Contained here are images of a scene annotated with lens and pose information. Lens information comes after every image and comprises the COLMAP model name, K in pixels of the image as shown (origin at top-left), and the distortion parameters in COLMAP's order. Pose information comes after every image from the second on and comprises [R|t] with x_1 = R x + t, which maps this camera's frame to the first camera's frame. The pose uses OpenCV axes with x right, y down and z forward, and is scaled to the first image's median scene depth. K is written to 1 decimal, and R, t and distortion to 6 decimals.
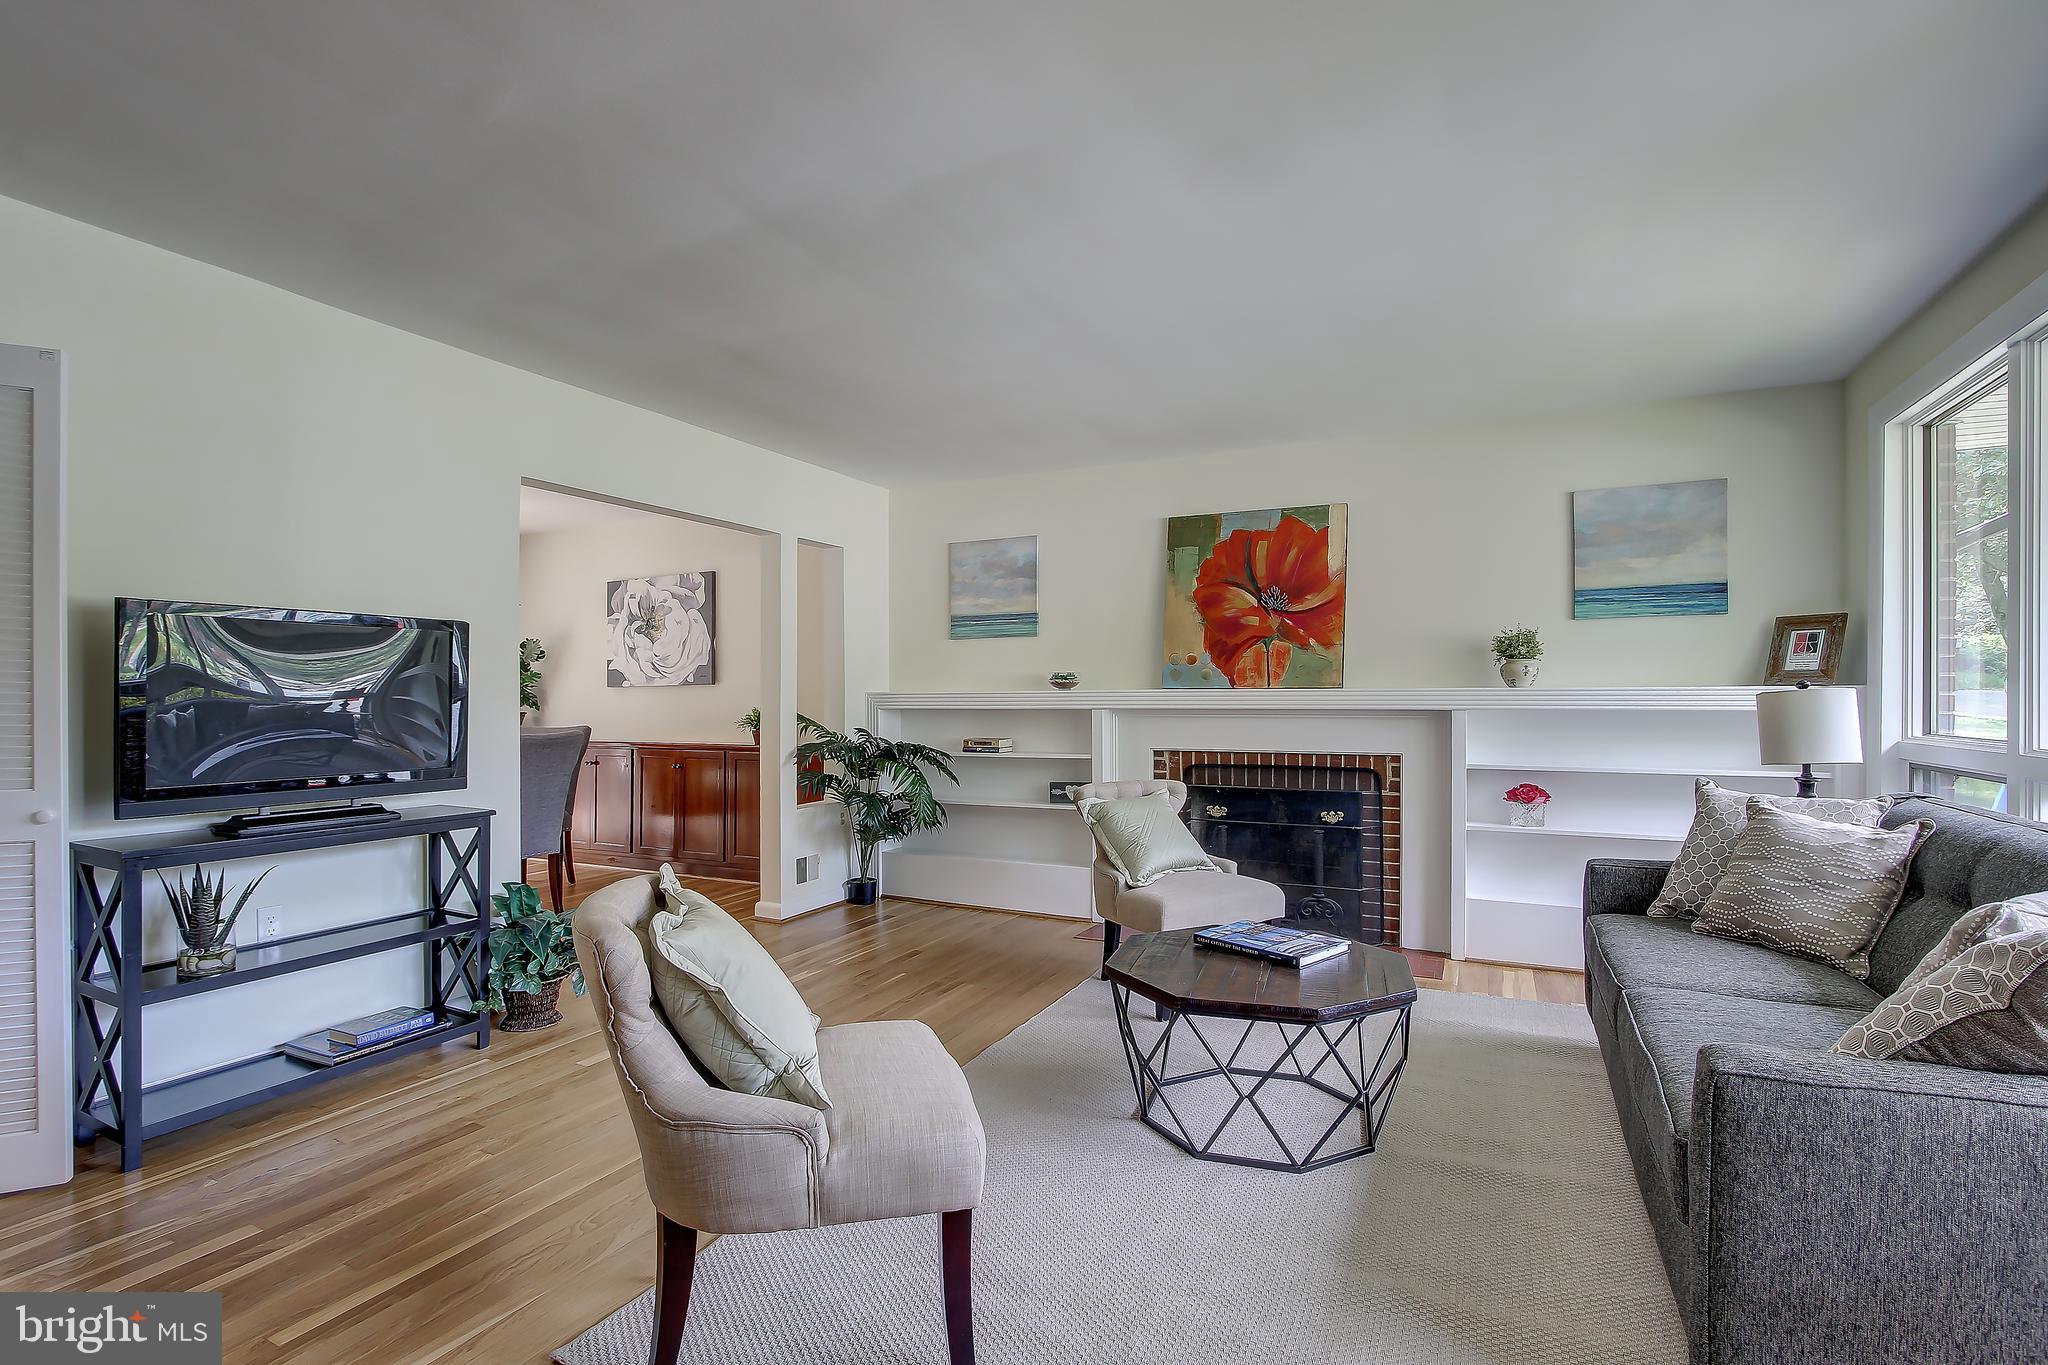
lens RADIAL K [[962.3, 0, 1024.0], [0, 962.3, 682.5], [0, 0, 1]] dist [-0.002589, -0.000289]
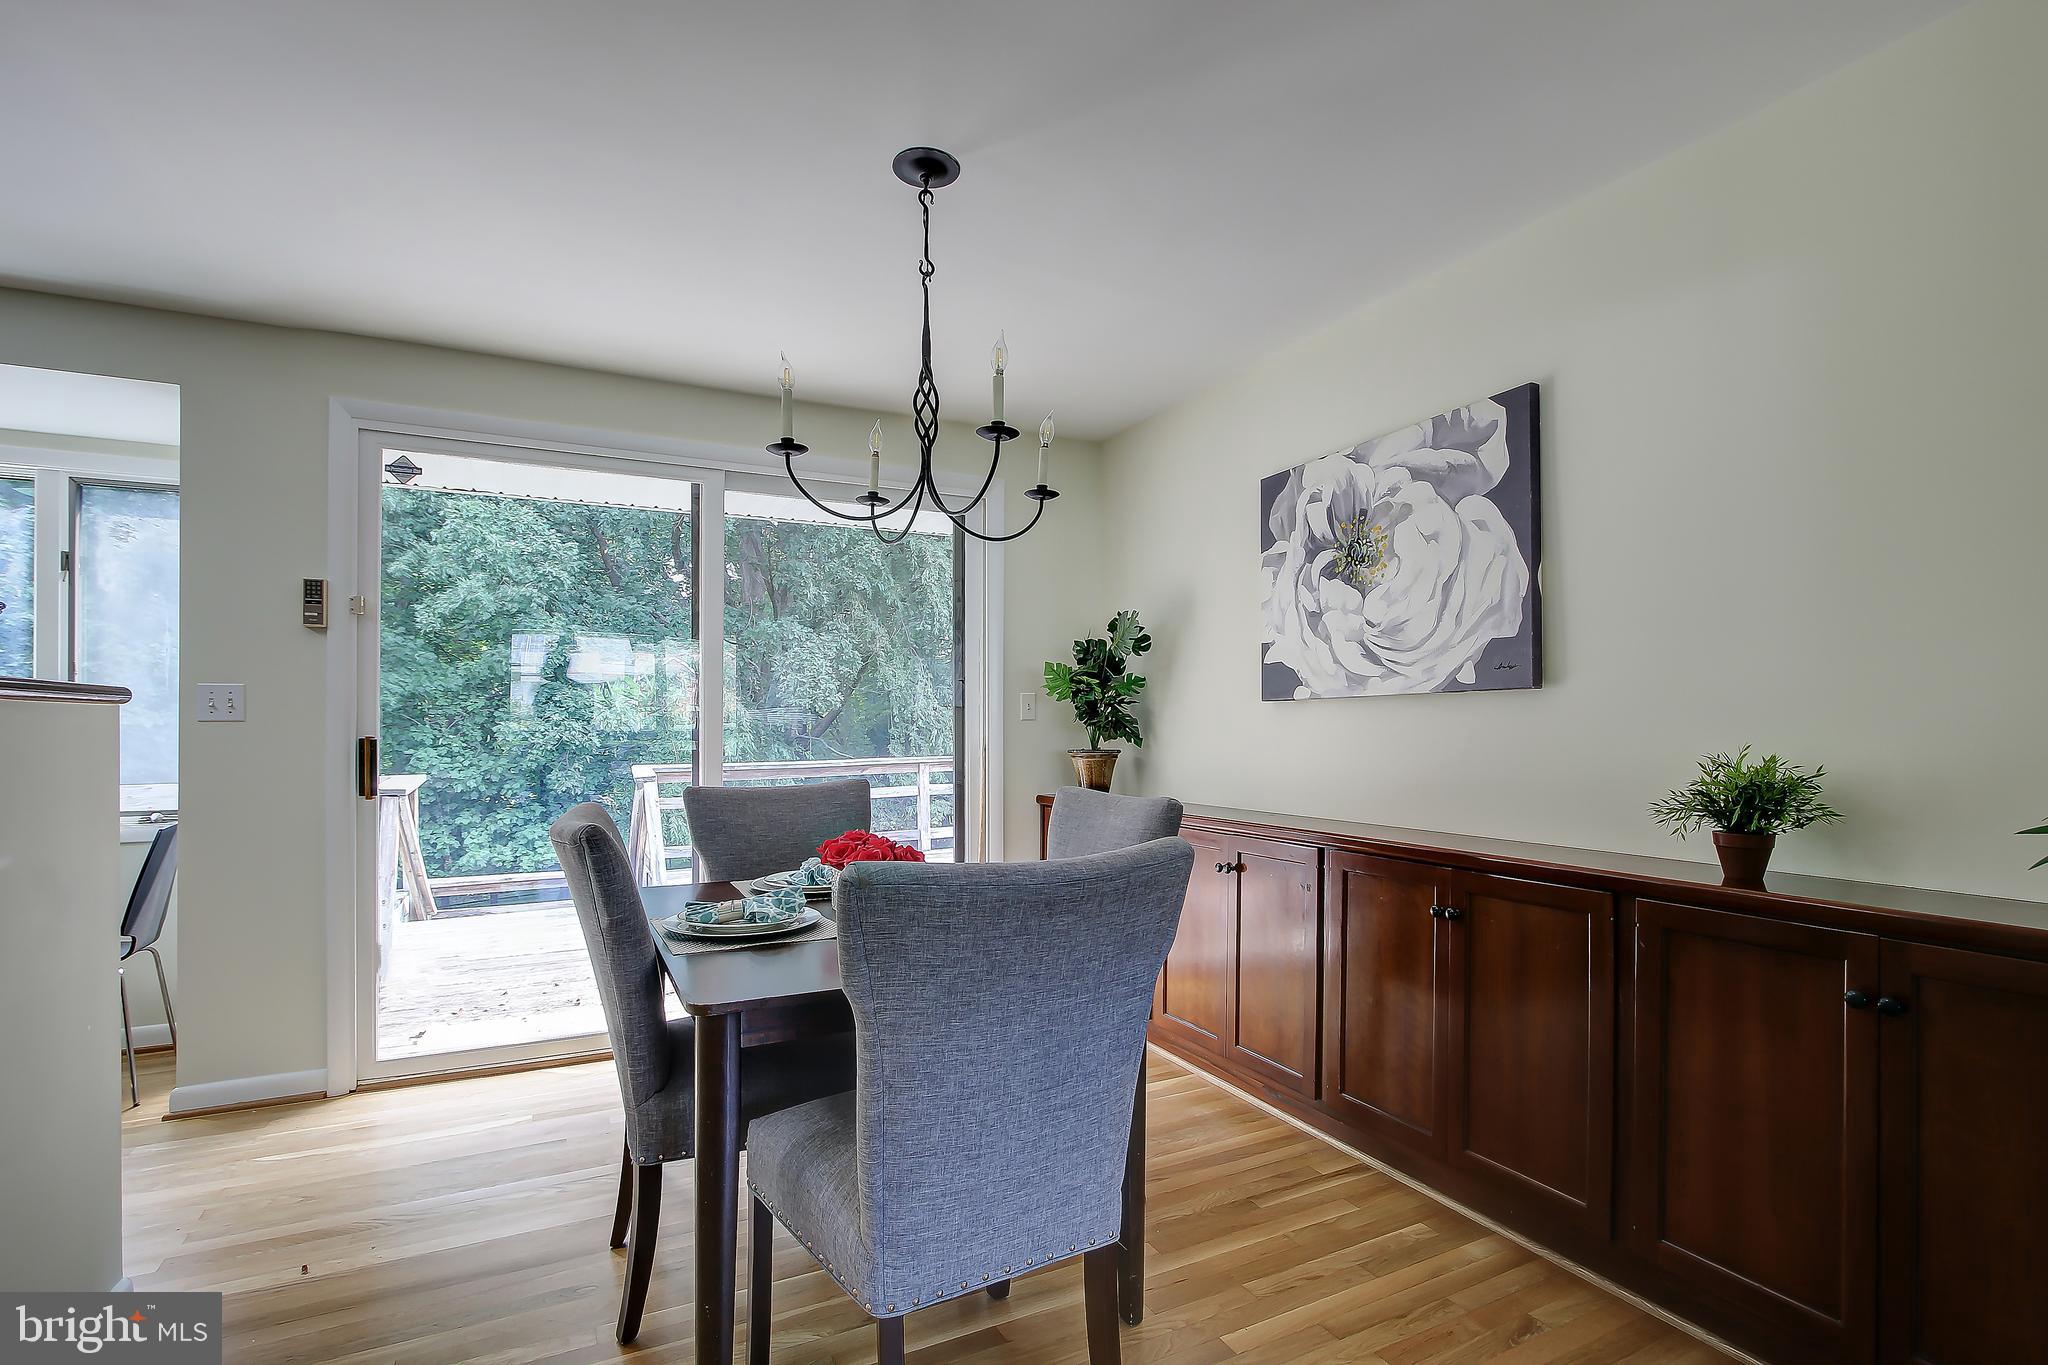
lens RADIAL K [[973.8, 0, 1026.7], [0, 973.8, 714.0], [0, 0, 1]] dist [-0.001971, -0.000165]
pose [[0.805051, -0.002684, -0.593200, -0.252235], [0.007415, 0.999957, 0.005539, 0.008074], [0.593160, -0.008858, 0.805036, 0.567865]]
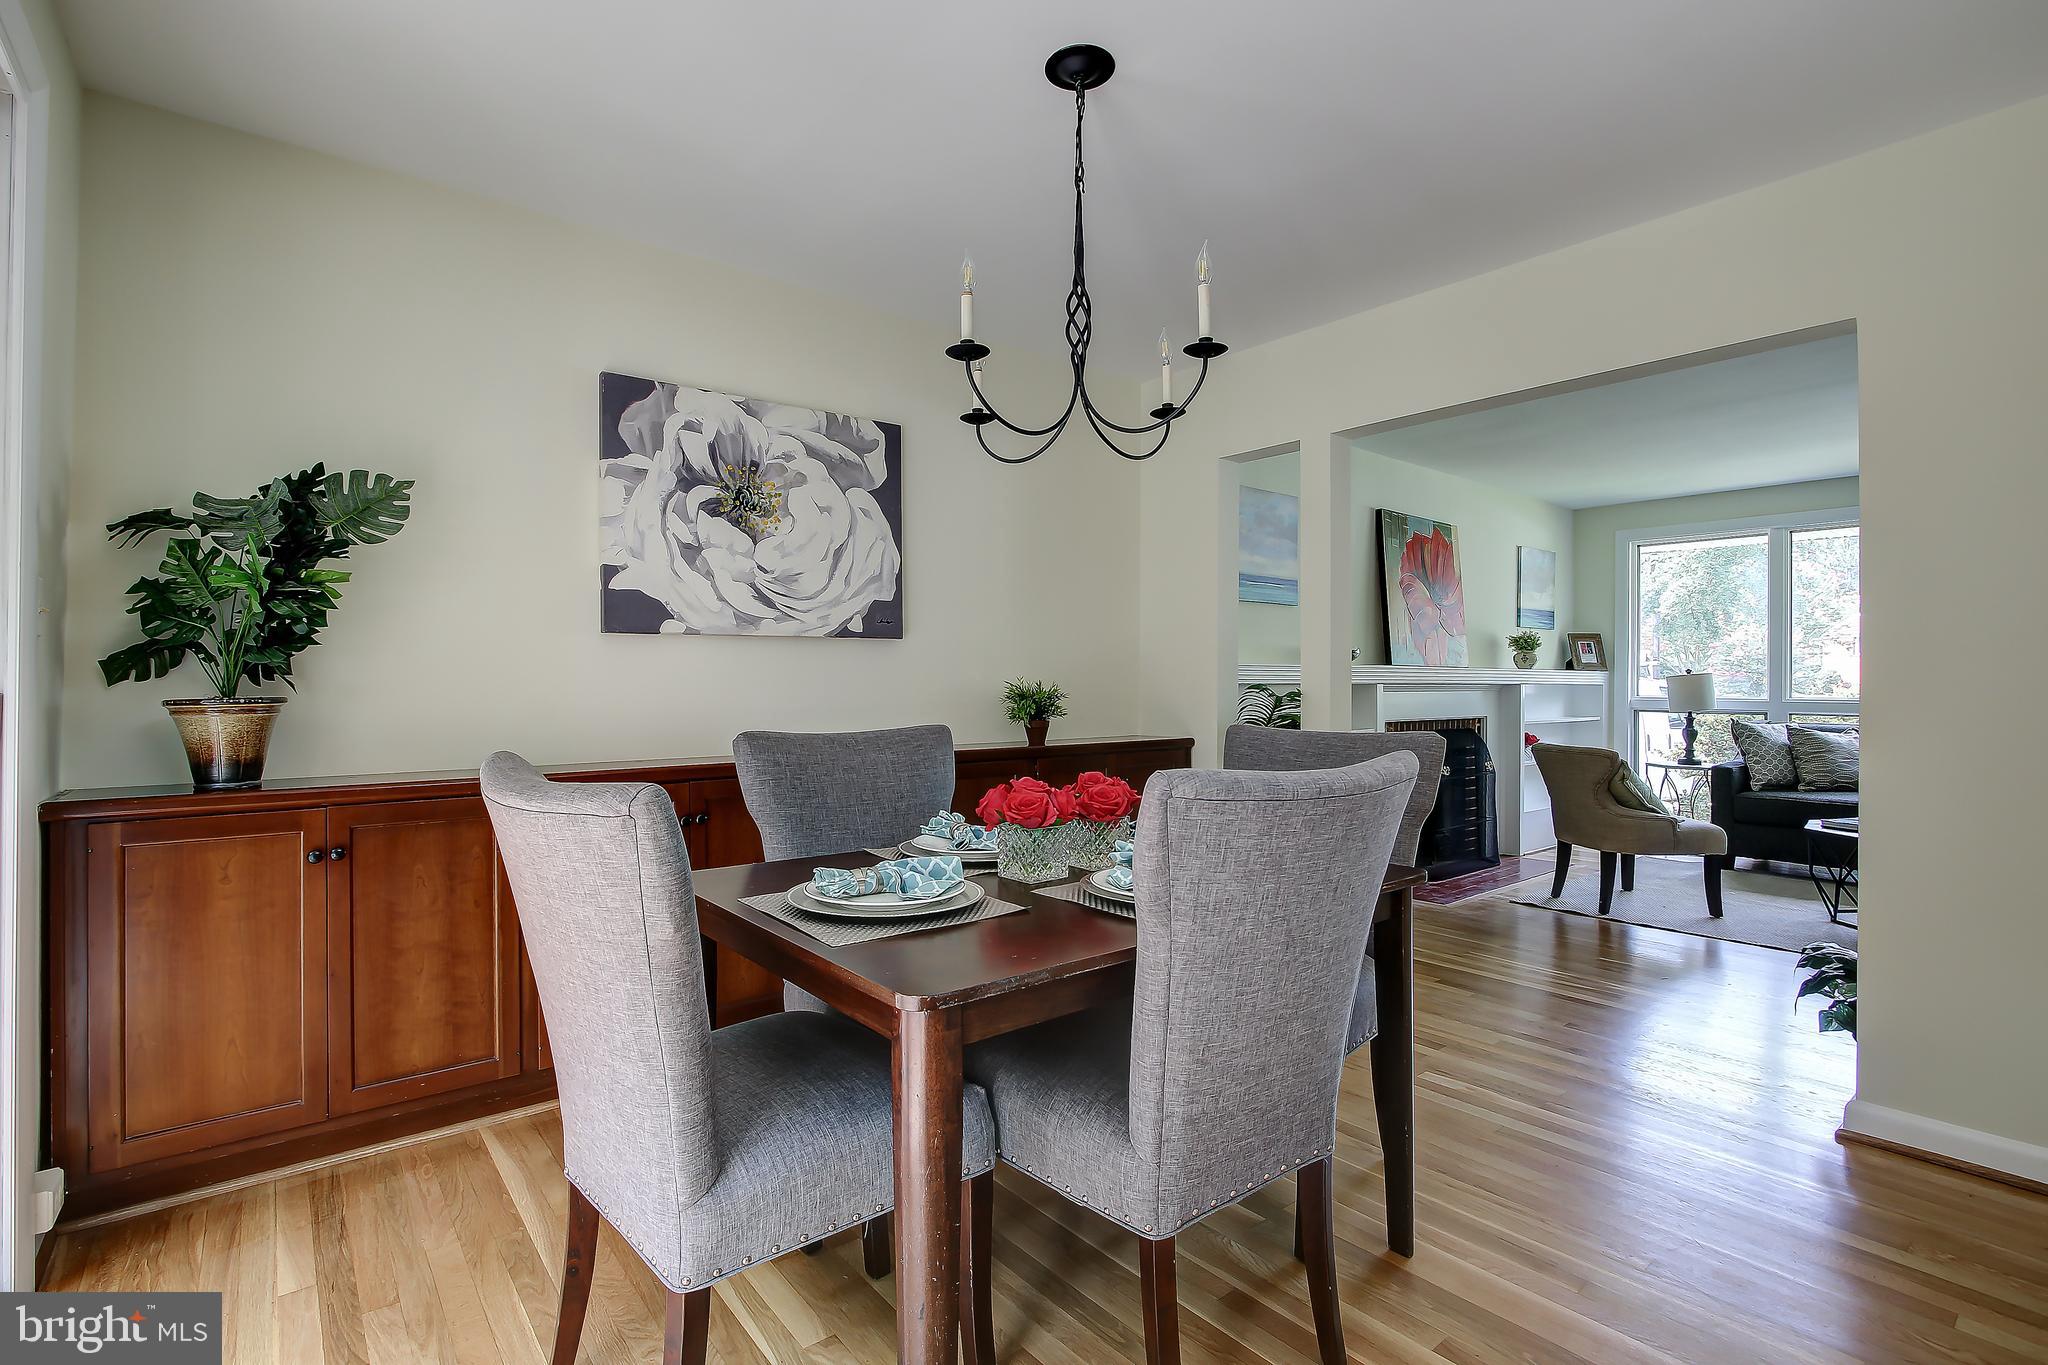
lens RADIAL K [[962.3, 0, 1024.0], [0, 962.3, 682.5], [0, 0, 1]] dist [-0.002589, -0.000289]
pose [[0.408166, 0.010378, 0.912849, -0.759563], [-0.011406, 0.999915, -0.006268, 0.027682], [-0.912836, -0.007853, 0.408250, 0.702465]]
